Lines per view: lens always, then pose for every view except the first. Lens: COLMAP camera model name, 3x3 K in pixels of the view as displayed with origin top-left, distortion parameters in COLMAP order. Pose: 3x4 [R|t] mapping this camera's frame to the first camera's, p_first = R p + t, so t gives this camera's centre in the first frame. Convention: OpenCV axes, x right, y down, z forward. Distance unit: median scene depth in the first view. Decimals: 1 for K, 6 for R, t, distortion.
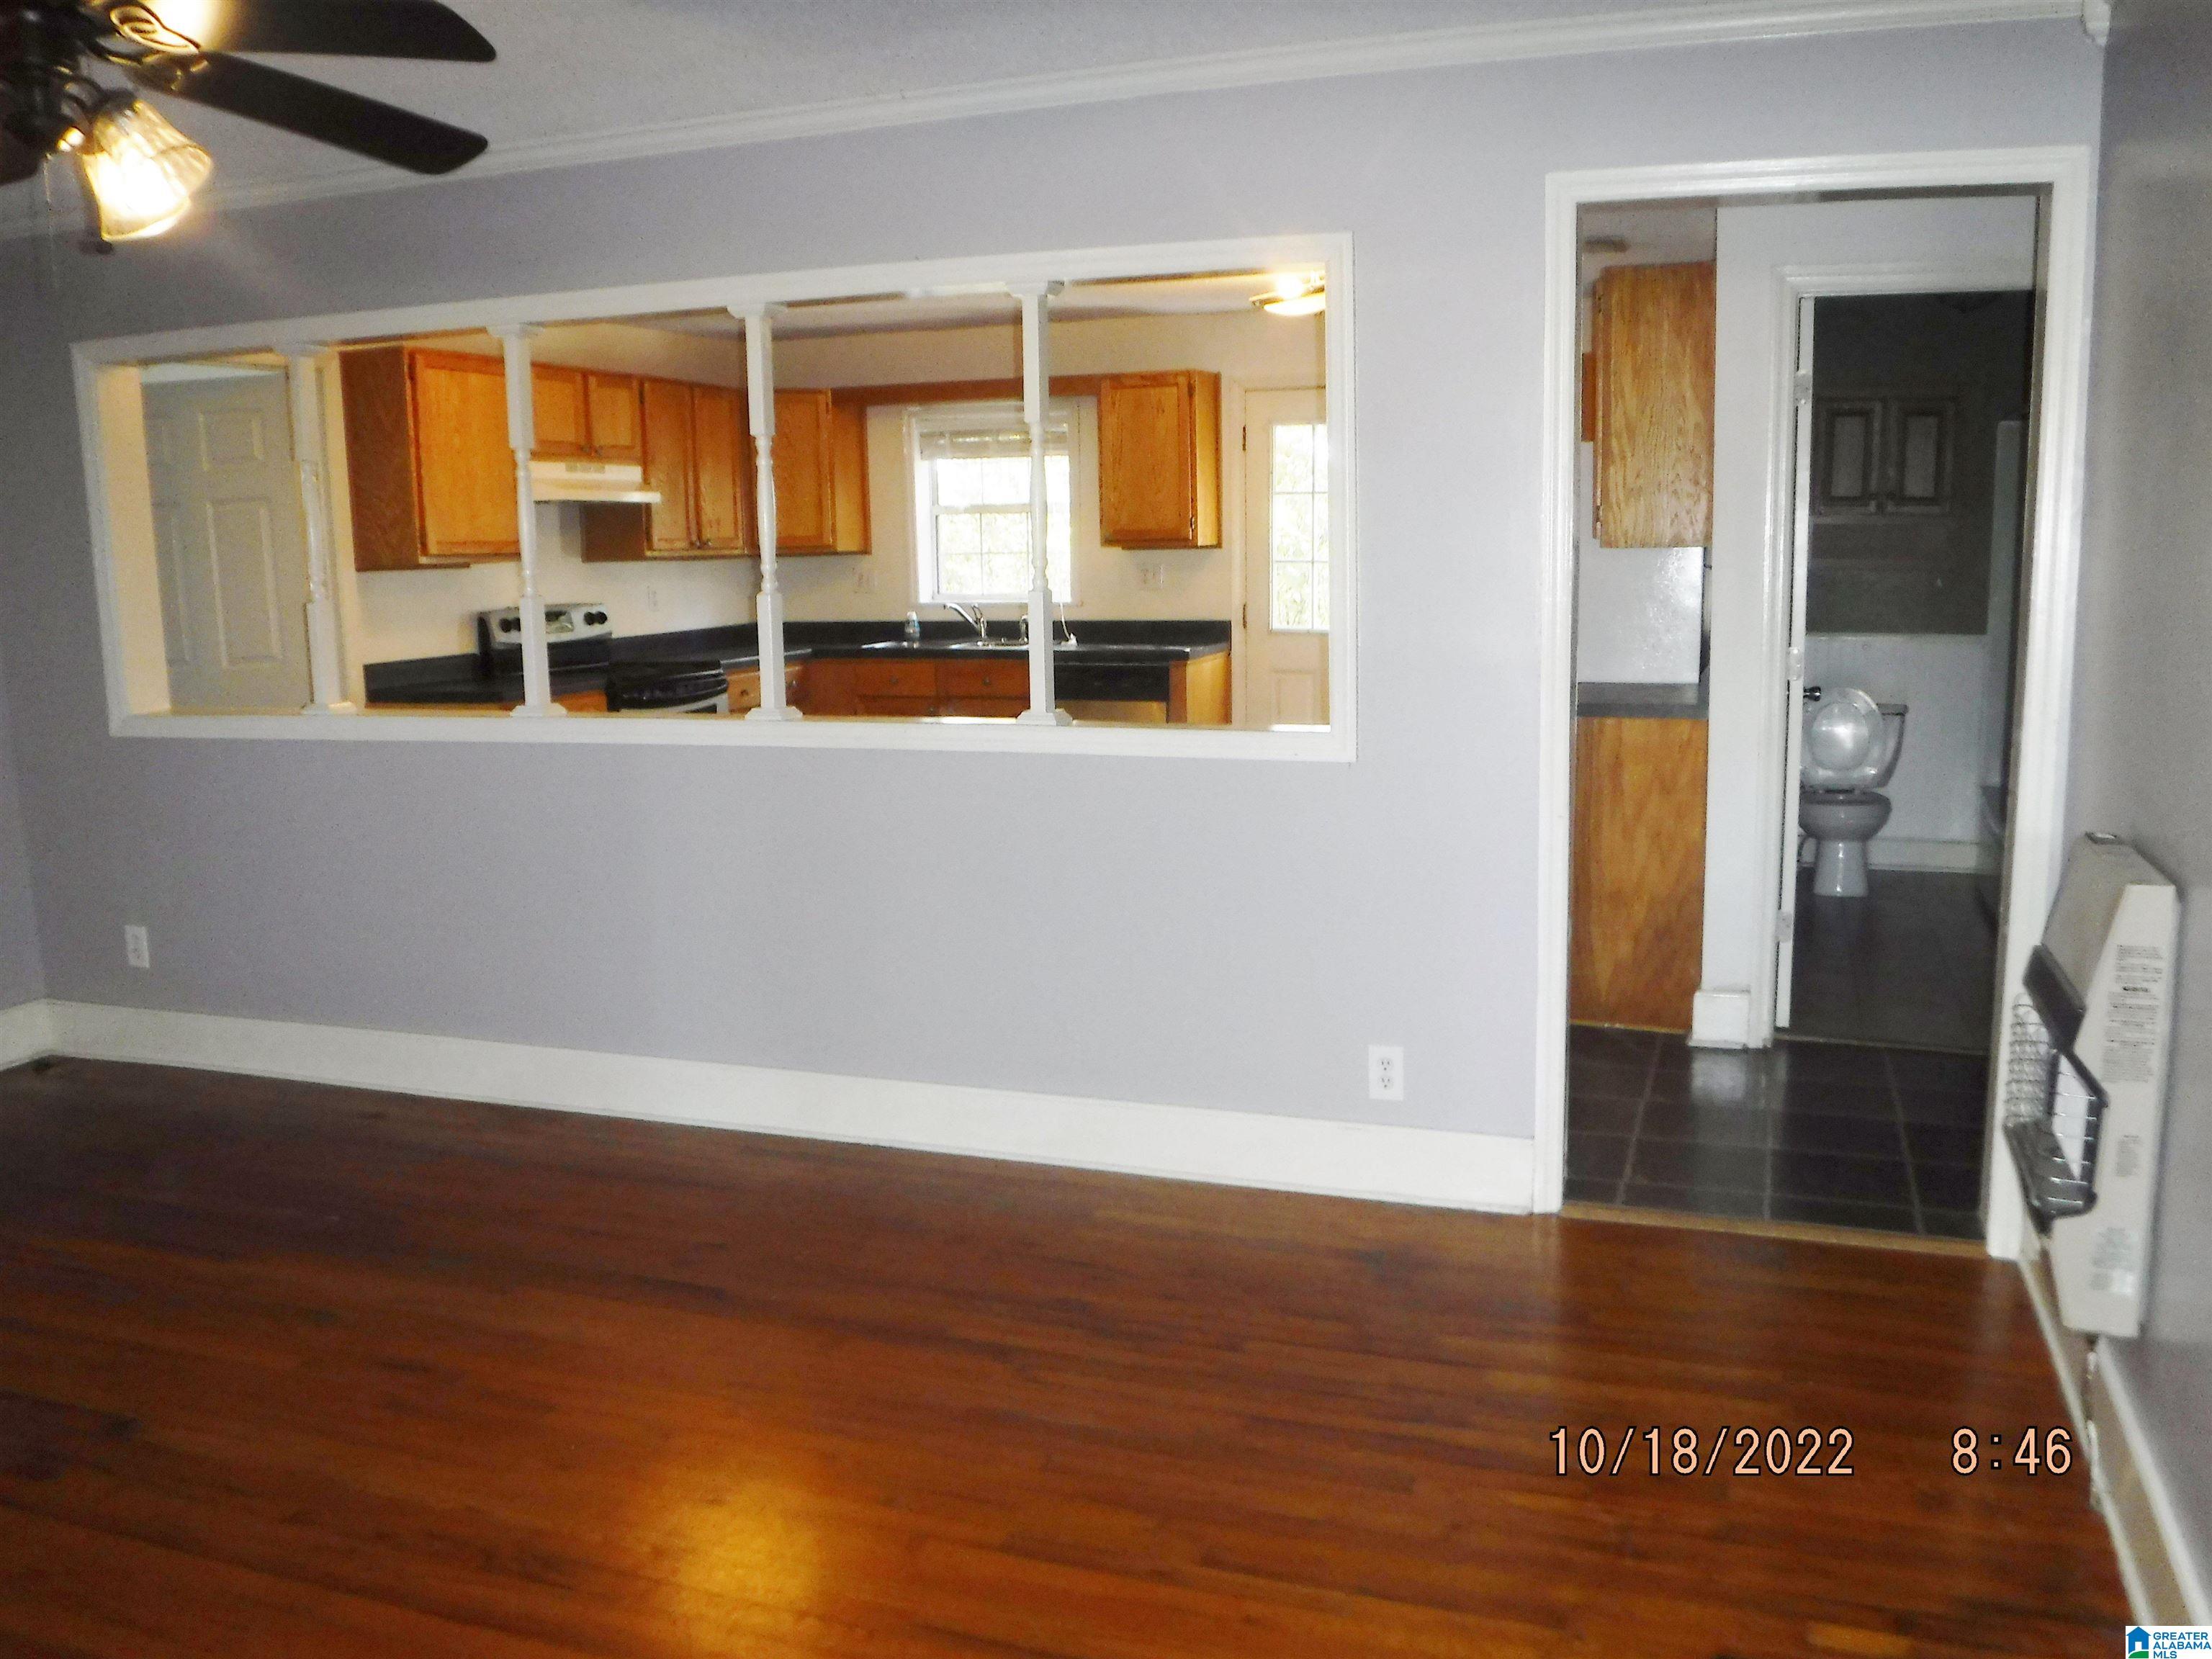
lens RADIAL K [[1829.7, 0, 1107.3], [0, 1829.7, 827.5], [0, 0, 1]] dist [-0.077515, 0.026978]
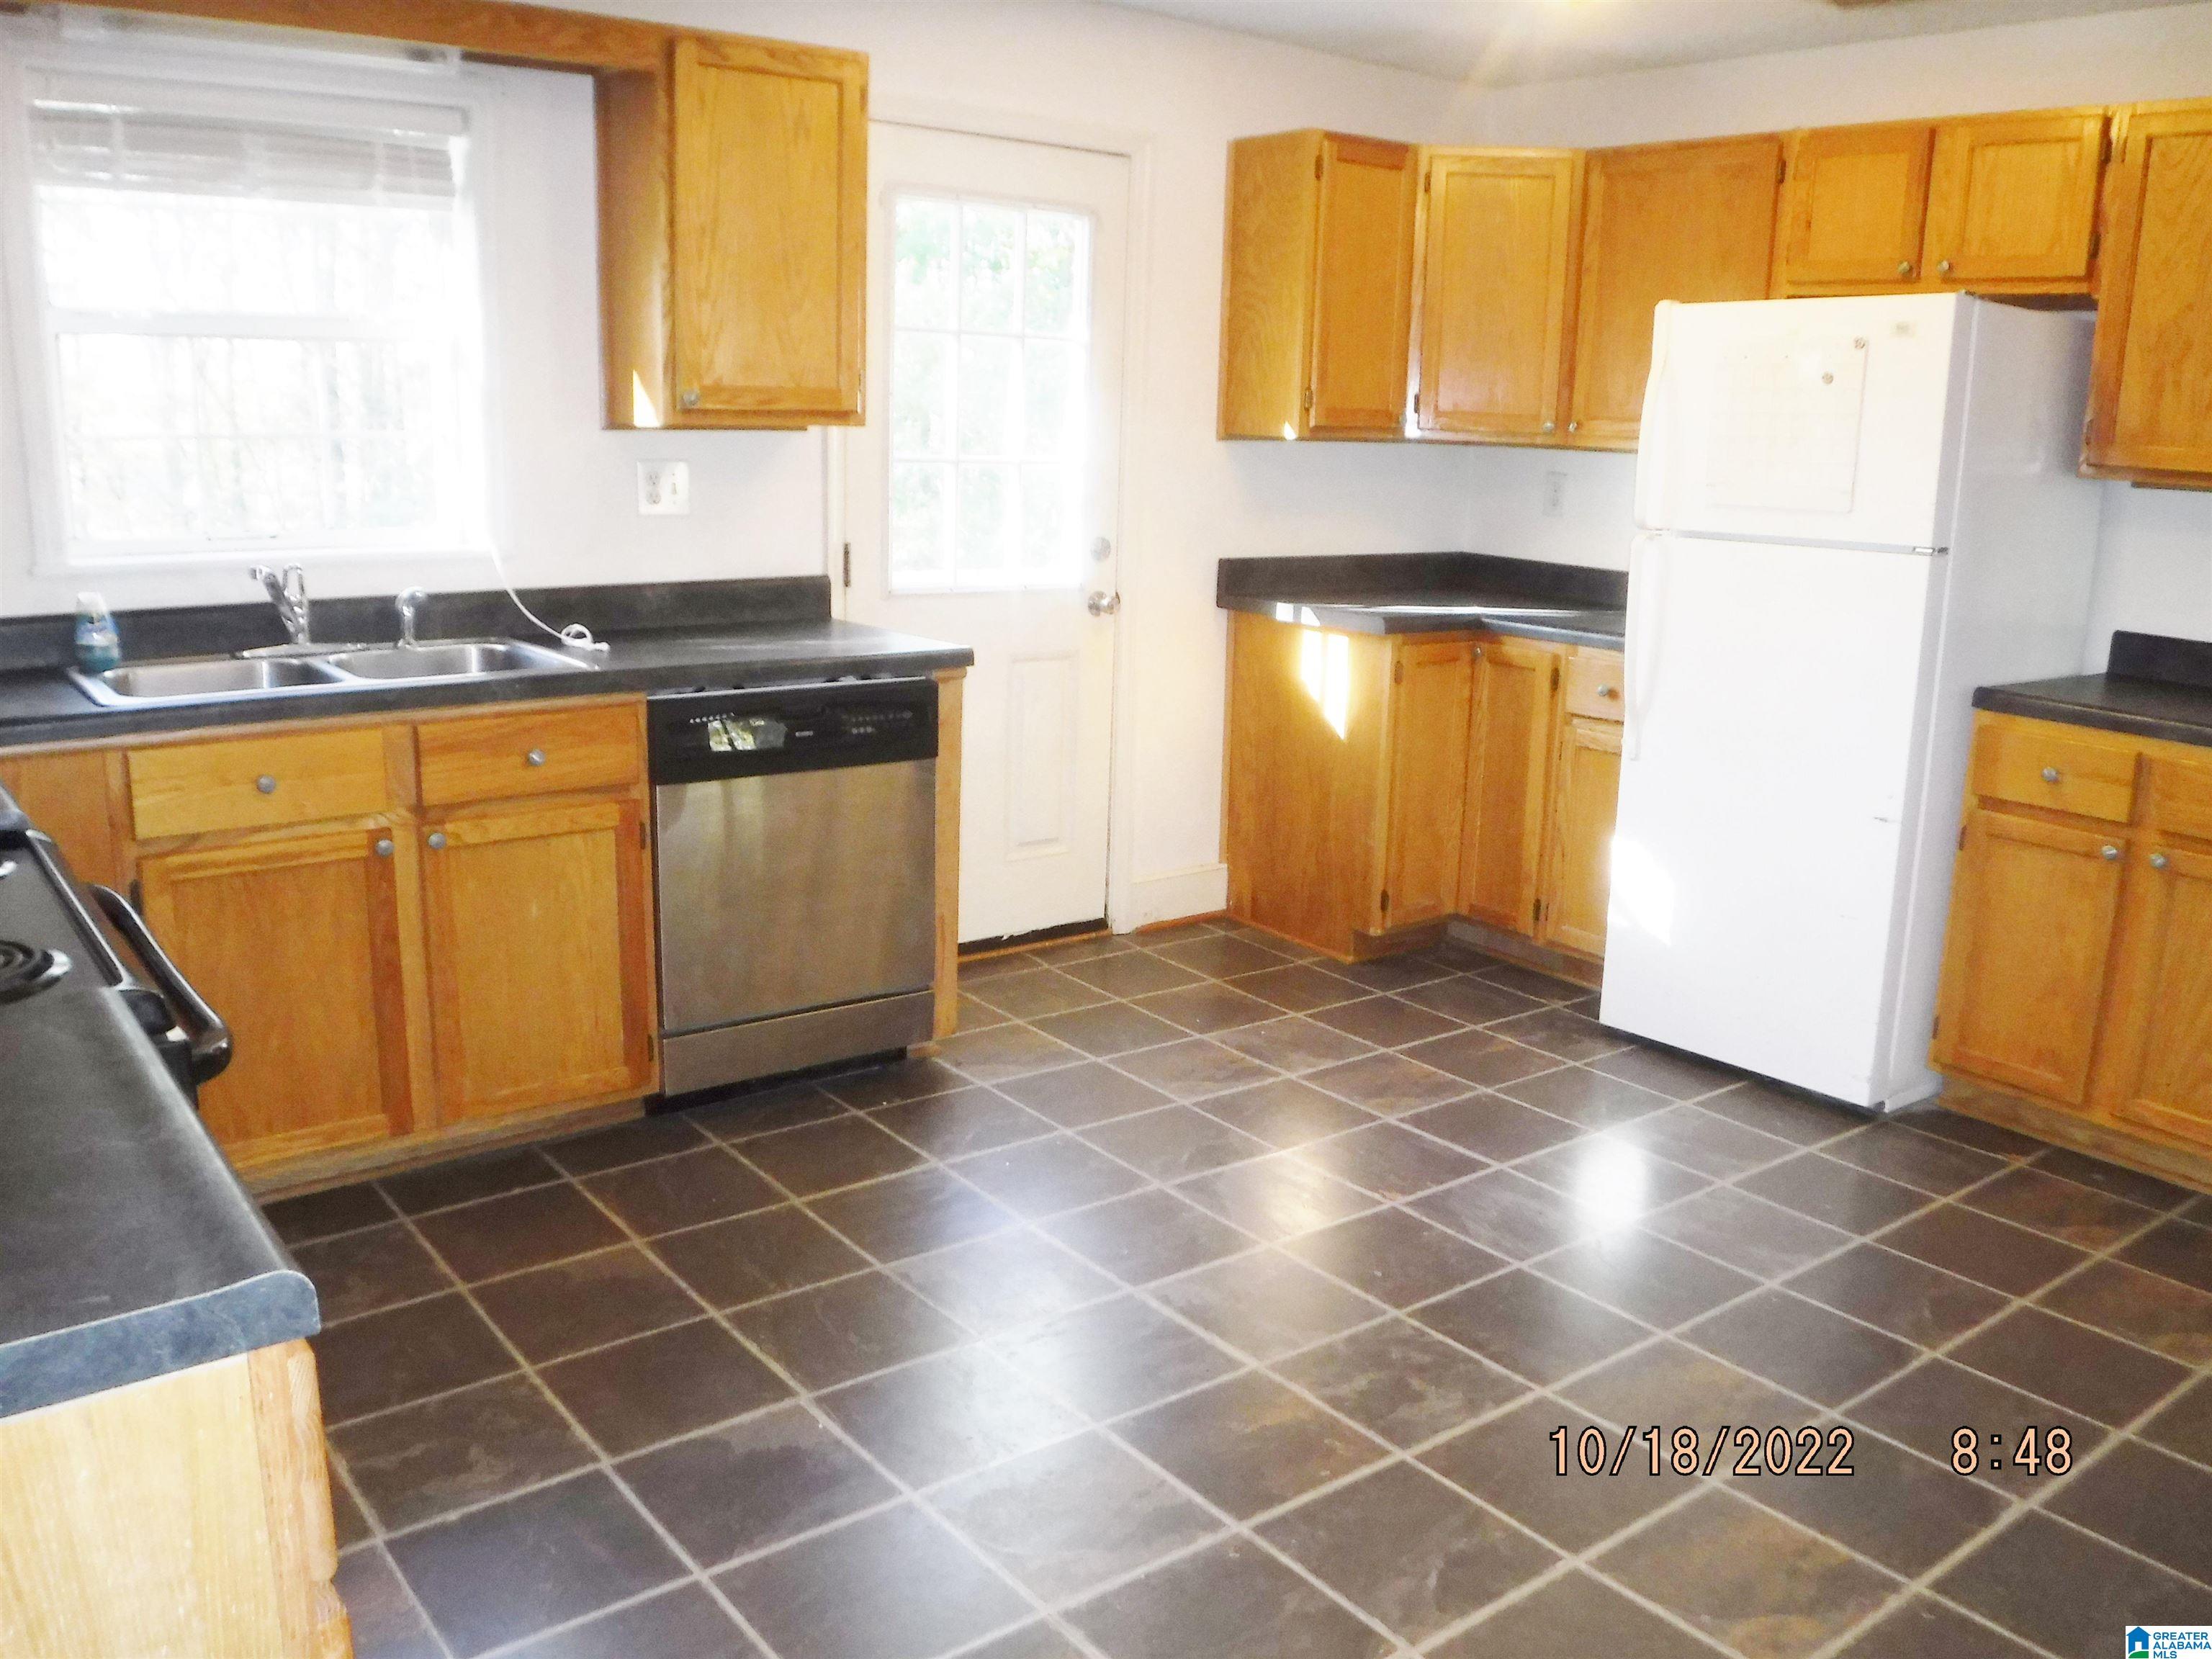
lens RADIAL K [[1829.7, 0, 1170.8], [0, 1829.7, 834.9], [0, 0, 1]] dist [-0.077515, 0.026978]
pose [[0.529656, -0.162825, 0.832438, -0.328601], [0.100571, 0.986535, 0.128976, -0.101307], [-0.842229, 0.015406, 0.538899, 0.670009]]
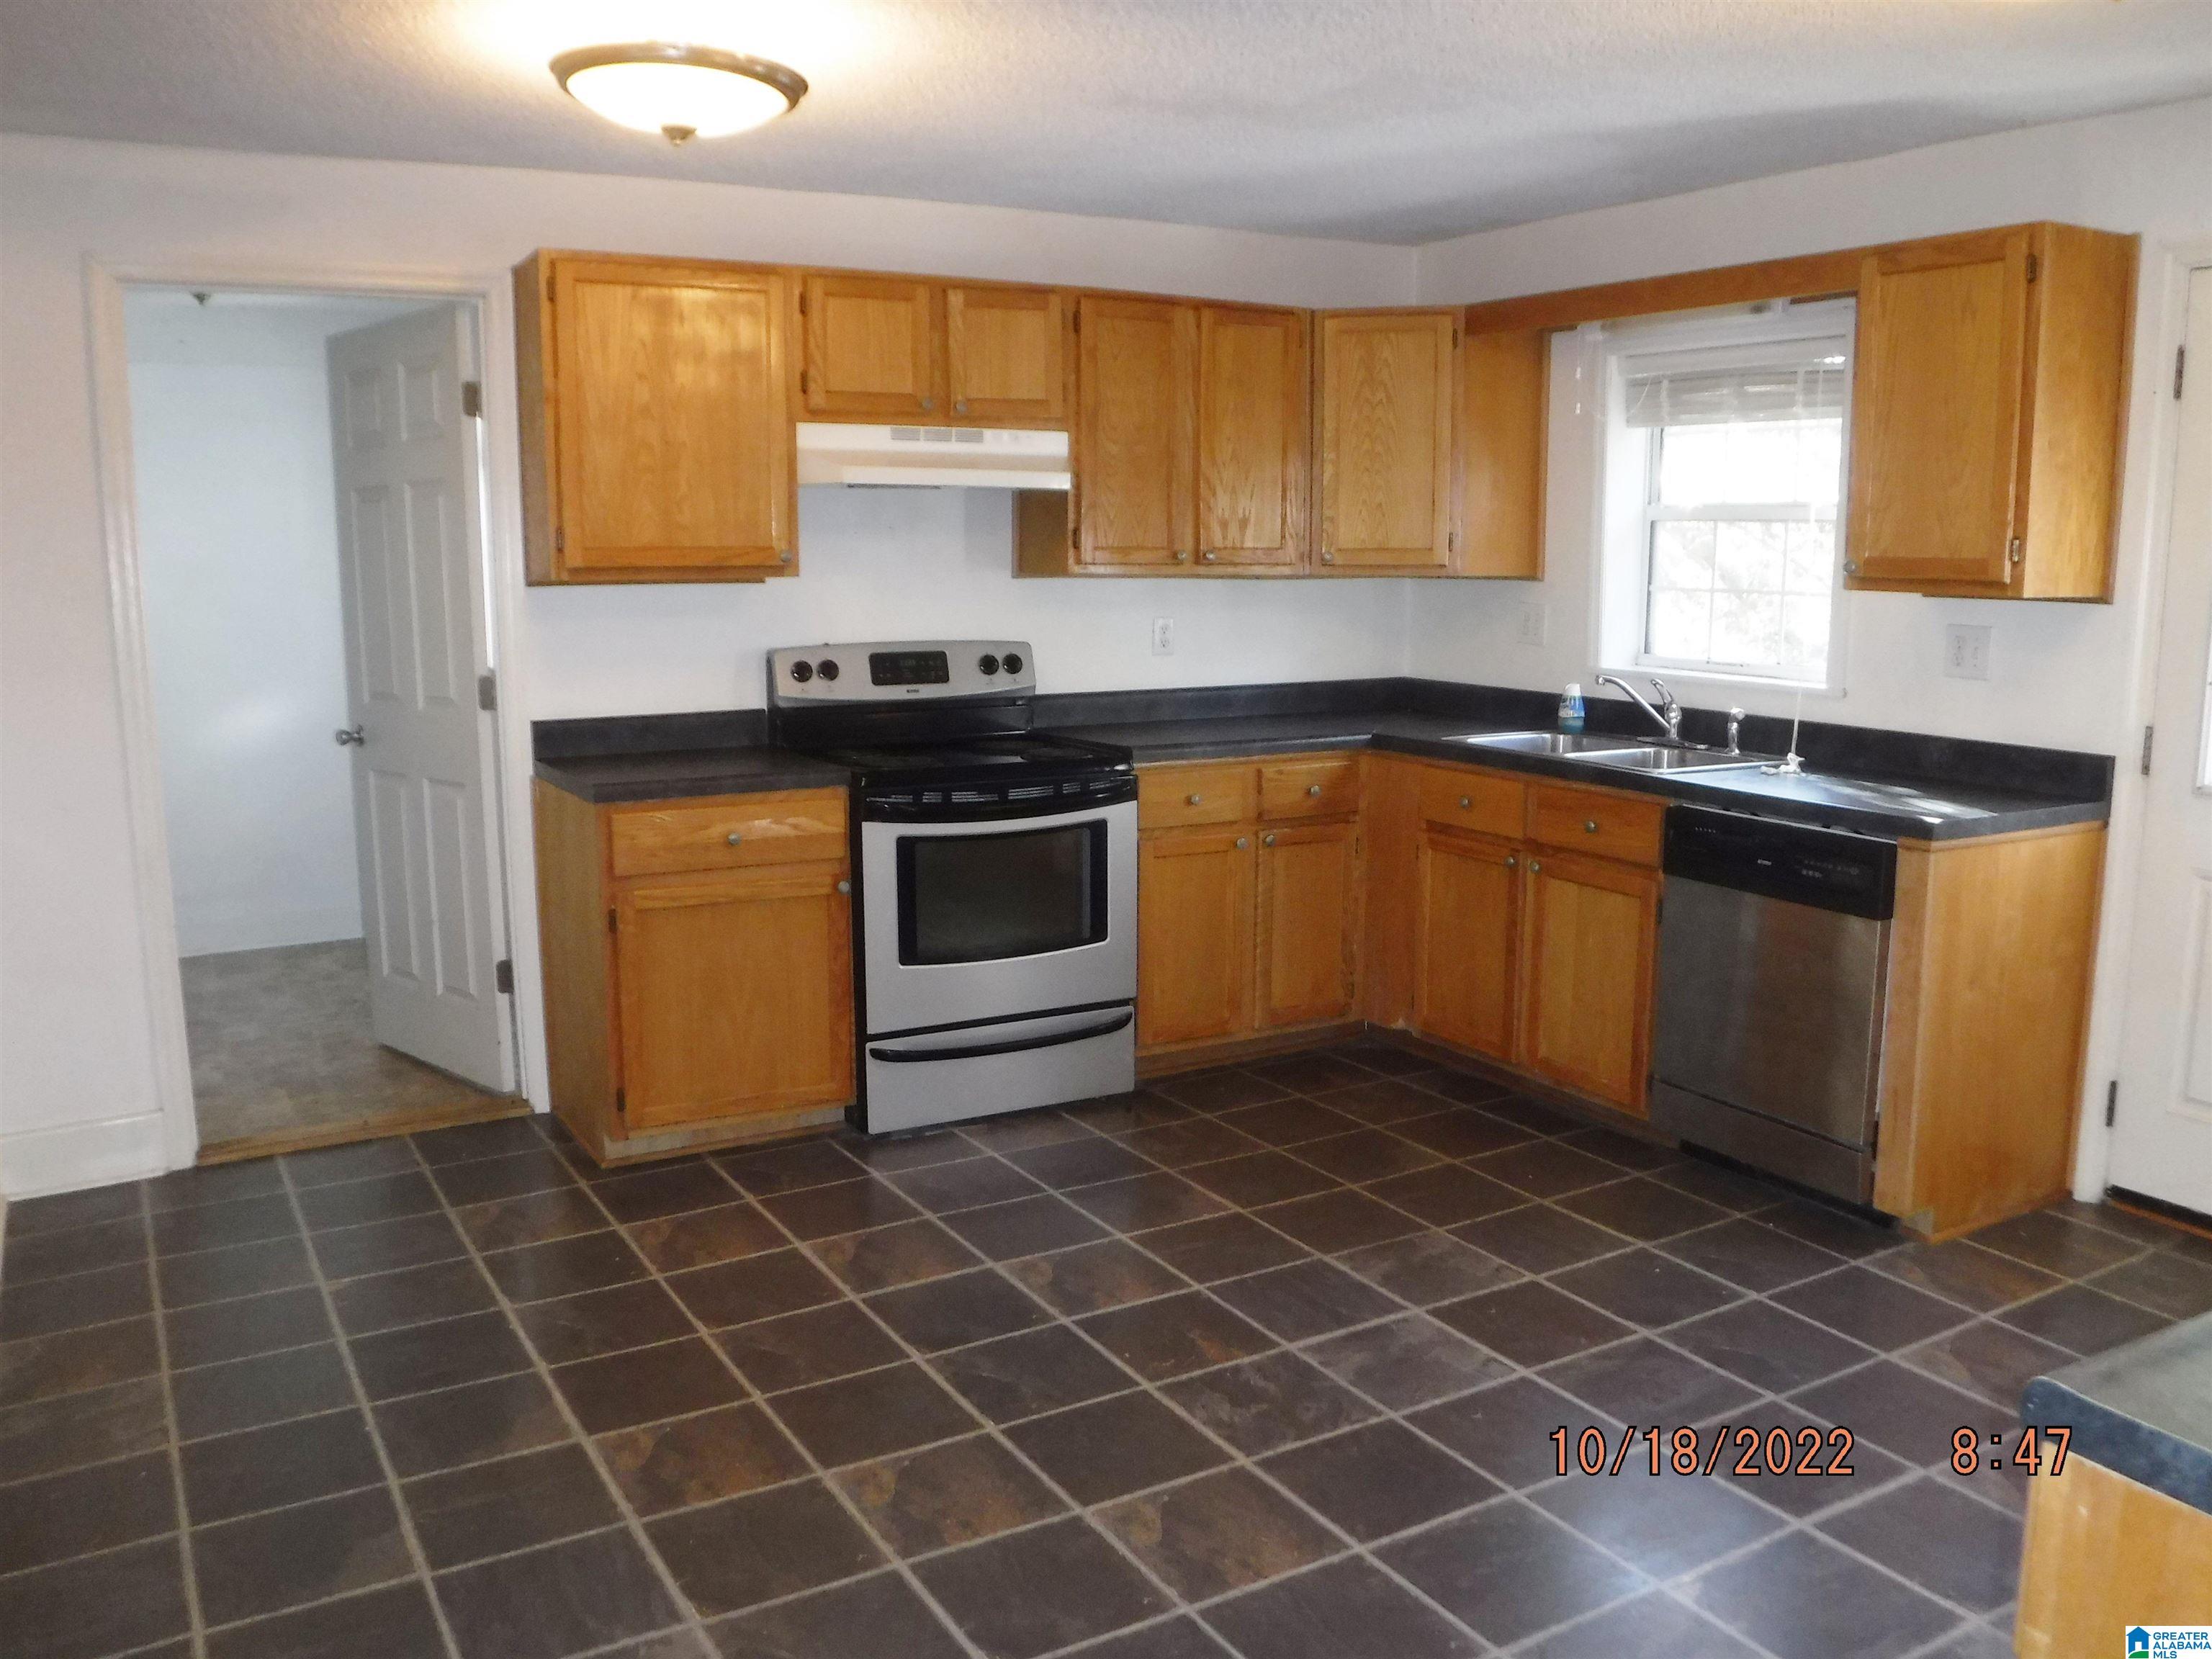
lens RADIAL K [[1829.7, 0, 1119.0], [0, 1829.7, 846.2], [0, 0, 1]] dist [-0.077515, 0.026978]
pose [[0.768137, 0.129271, -0.627100, 0.169879], [-0.119997, 0.991118, 0.057324, -0.088811], [0.628940, 0.031217, 0.776827, 0.490396]]
